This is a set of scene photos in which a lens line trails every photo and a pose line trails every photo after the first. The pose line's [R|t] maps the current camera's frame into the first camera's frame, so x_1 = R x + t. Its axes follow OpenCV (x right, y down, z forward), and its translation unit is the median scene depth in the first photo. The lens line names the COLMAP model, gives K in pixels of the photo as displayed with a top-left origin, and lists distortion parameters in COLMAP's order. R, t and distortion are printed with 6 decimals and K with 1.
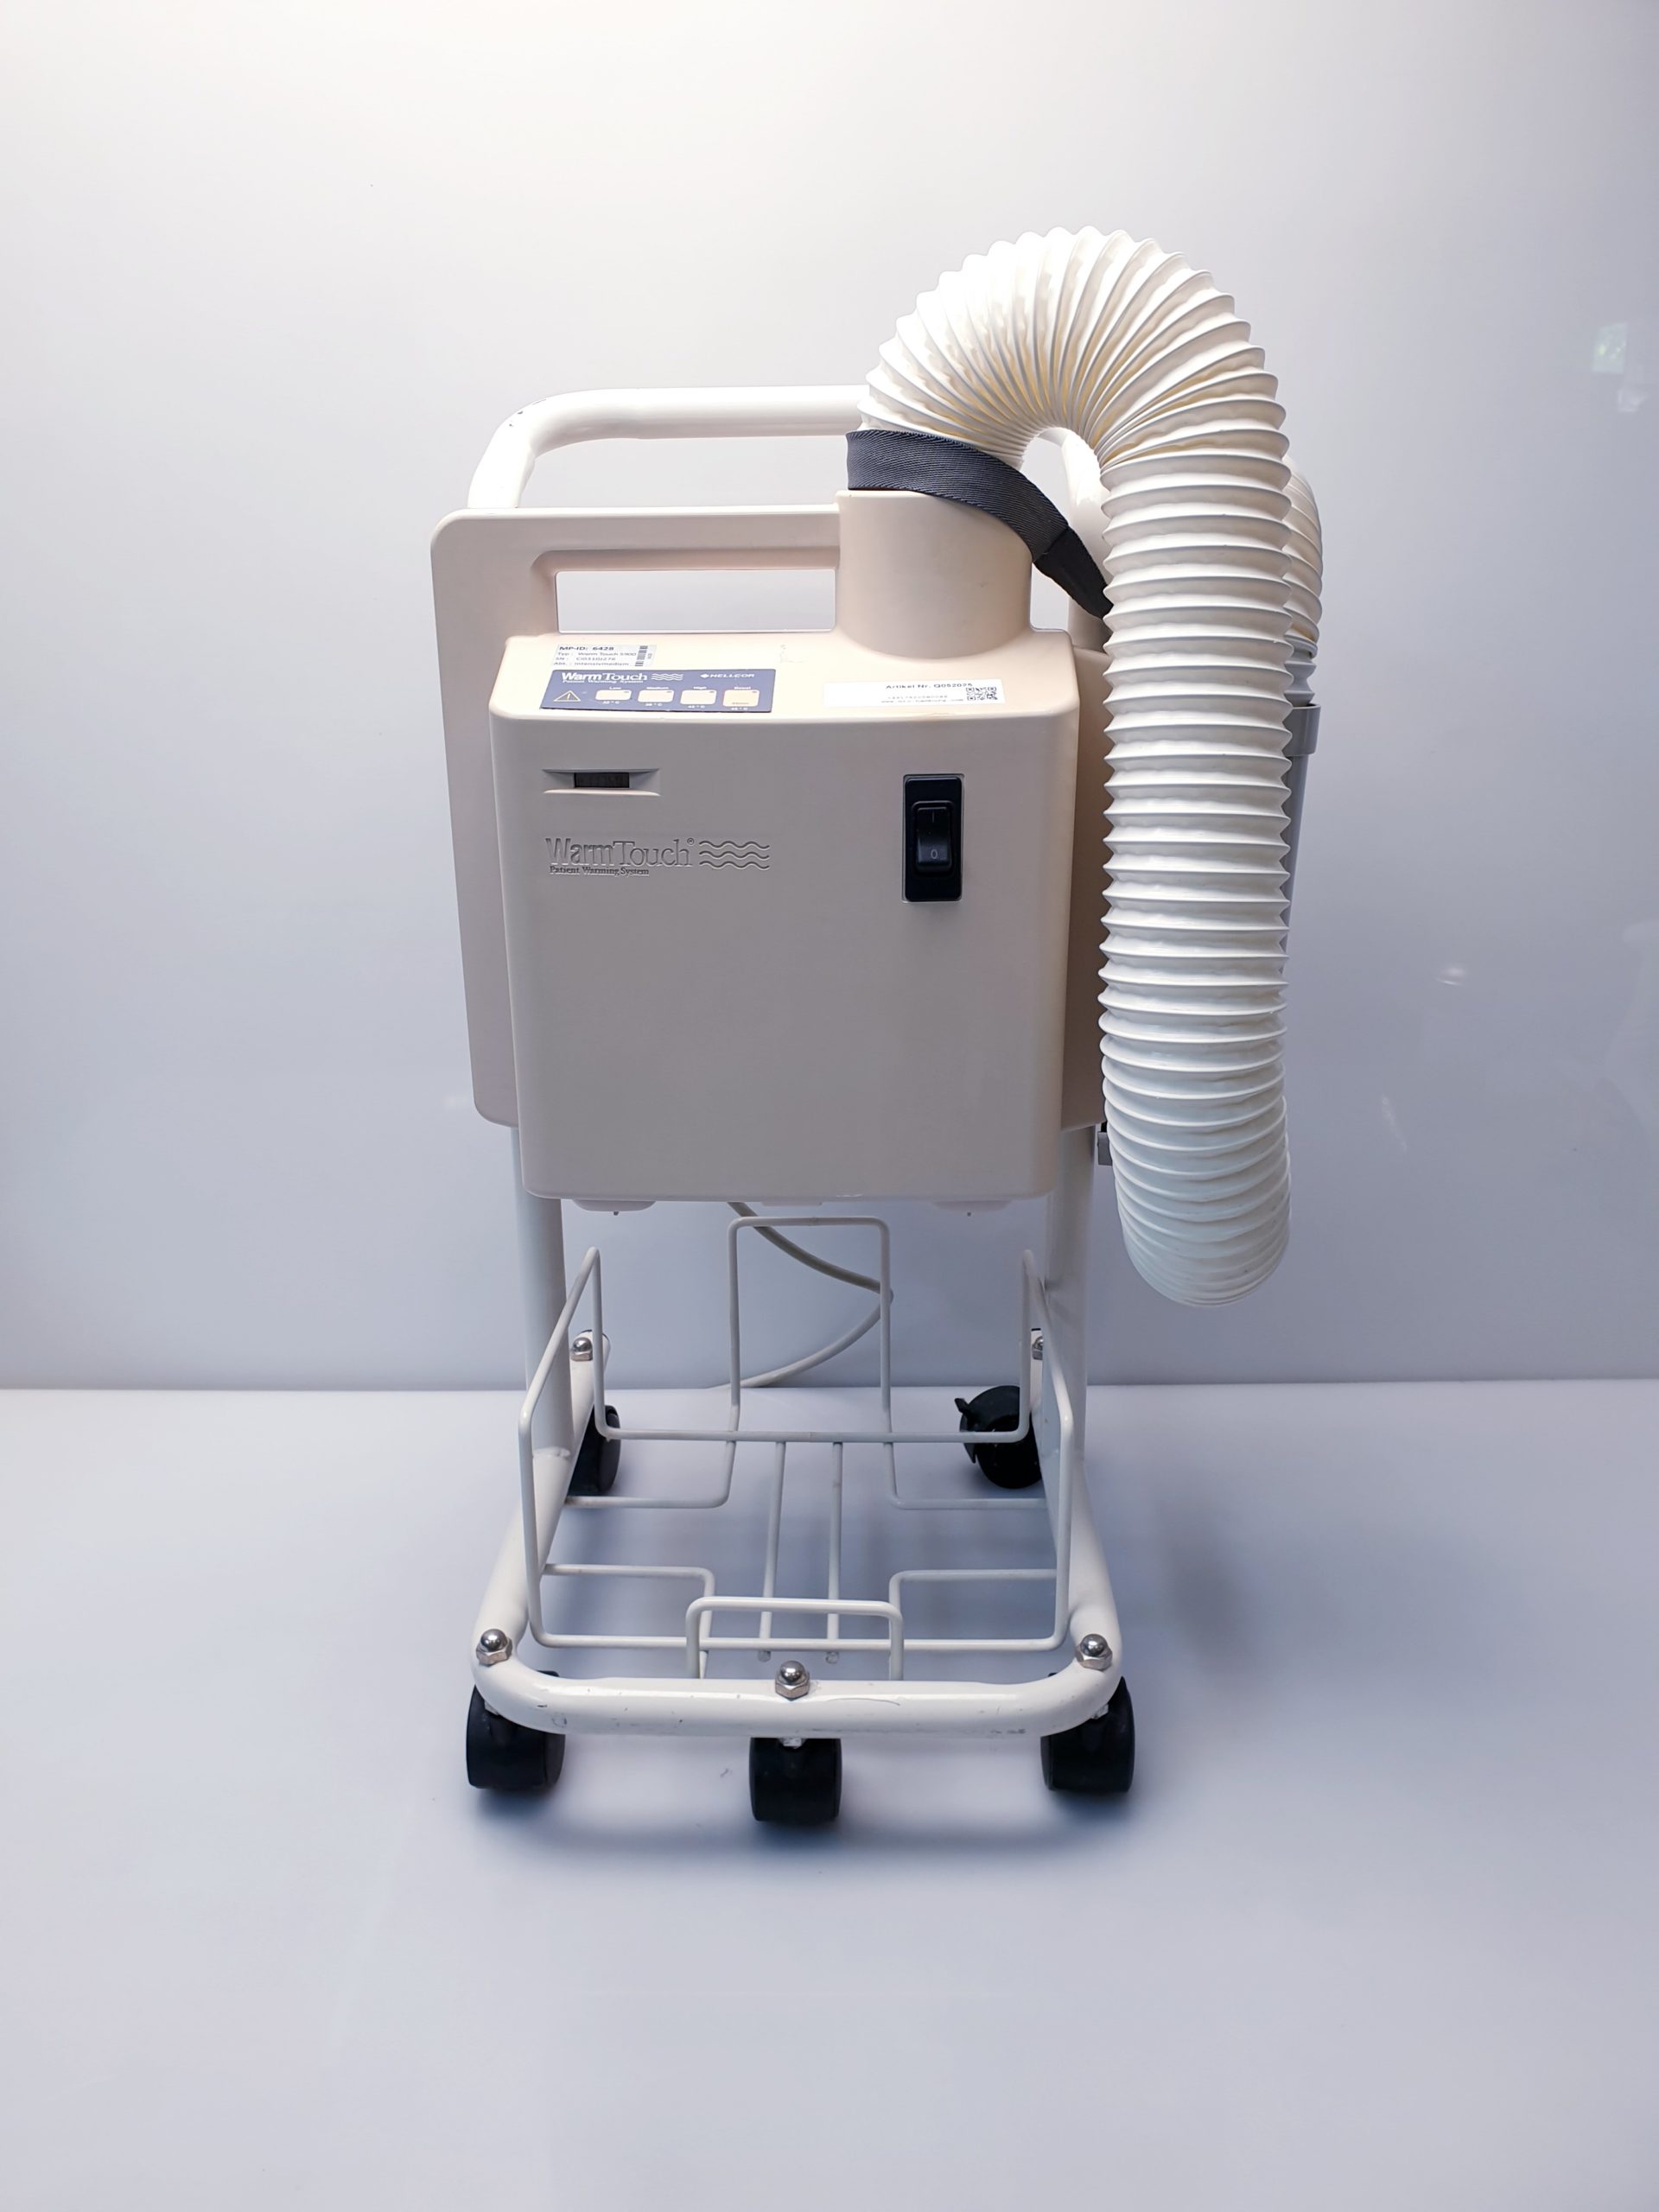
lens RADIAL K [[1815.6, 0, 817.7], [0, 1815.6, 1140.0], [0, 0, 1]] dist [0.168106, -0.672168]
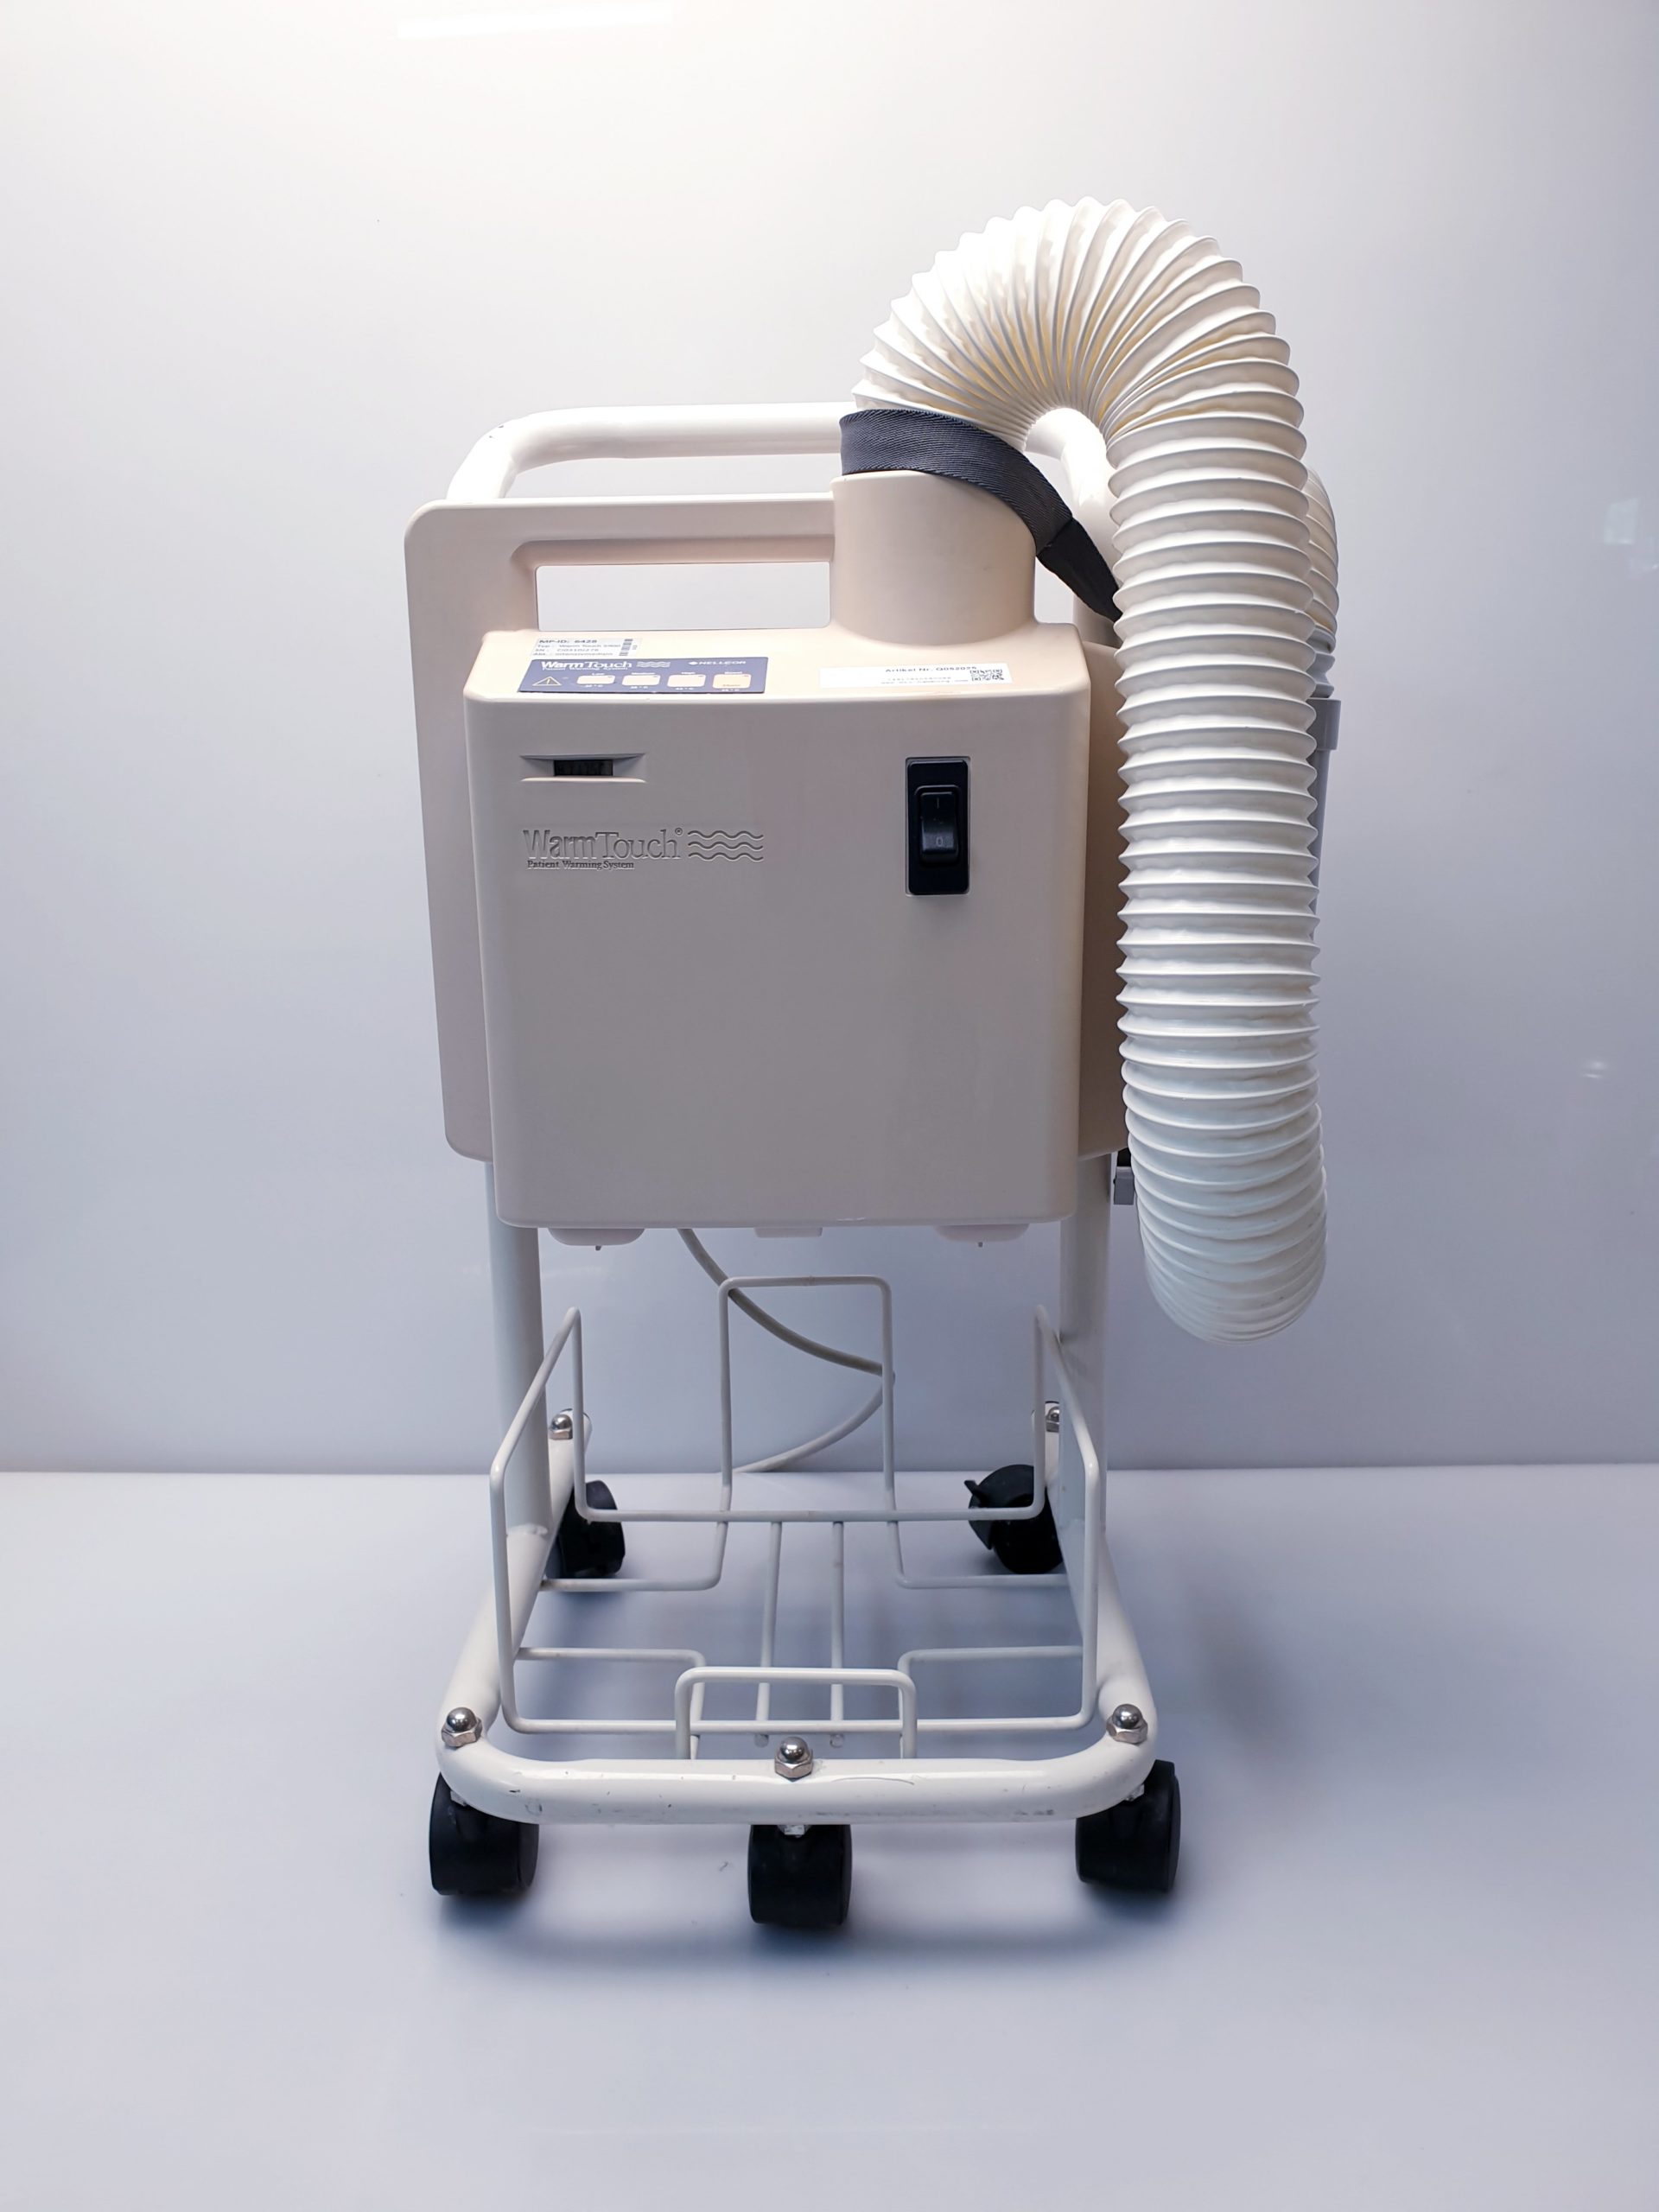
lens RADIAL K [[1824.8, 0, 832.9], [0, 1824.8, 1140.0], [0, 0, 1]] dist [0.152419, -0.597582]
pose [[0.999829, -0.008475, 0.016435, -0.007306], [0.009951, 0.995713, -0.091955, 0.079751], [-0.015585, 0.092103, 0.995628, 0.077303]]
